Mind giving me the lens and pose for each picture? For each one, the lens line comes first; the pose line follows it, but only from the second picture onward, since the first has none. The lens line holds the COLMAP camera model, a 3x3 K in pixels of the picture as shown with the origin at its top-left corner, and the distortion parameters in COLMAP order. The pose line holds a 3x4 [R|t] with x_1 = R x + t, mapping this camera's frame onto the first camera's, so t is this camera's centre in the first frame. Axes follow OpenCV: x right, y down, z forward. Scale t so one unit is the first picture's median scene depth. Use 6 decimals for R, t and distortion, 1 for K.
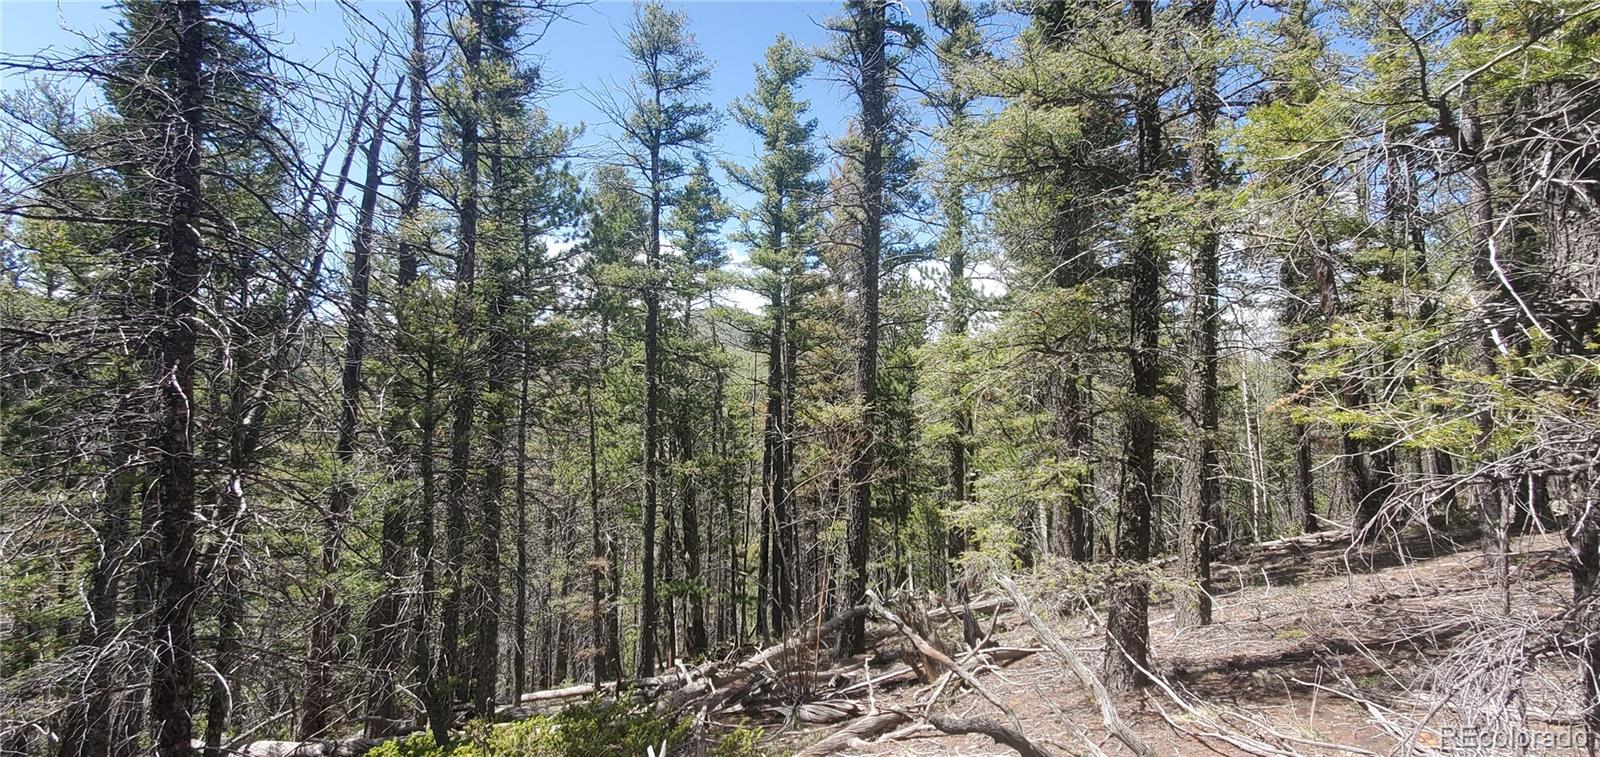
lens RADIAL K [[765.6, 0, 795.4], [0, 765.6, 382.0], [0, 0, 1]] dist [0.004481, 0.000866]
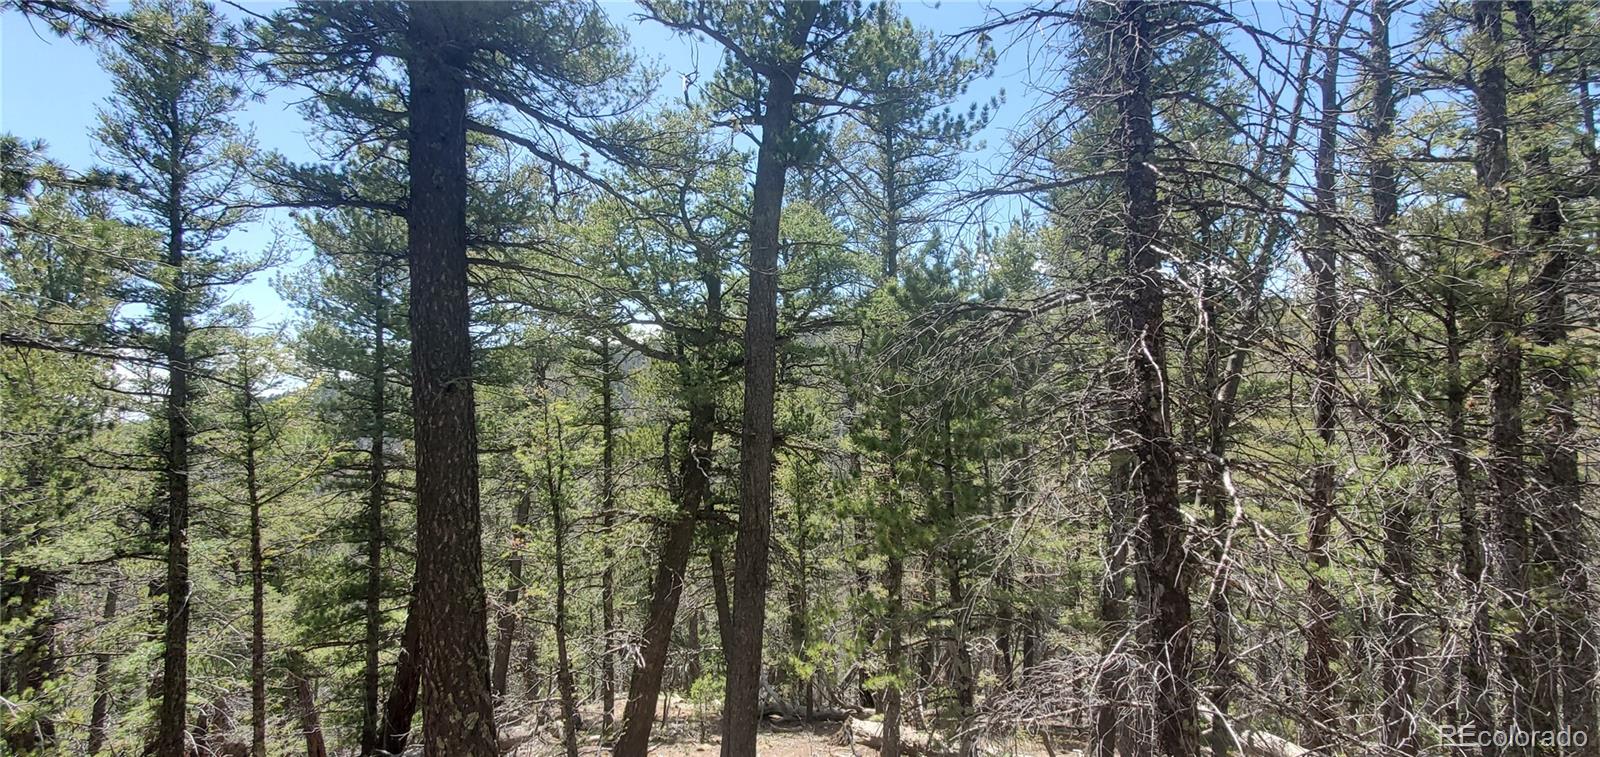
lens RADIAL K [[765.6, 0, 795.4], [0, 765.6, 382.0], [0, 0, 1]] dist [0.004481, 0.000866]
pose [[0.434171, -0.049920, -0.899446, -0.090211], [0.078966, 0.996729, -0.017202, 0.007040], [0.897363, -0.063558, 0.436693, 0.116840]]
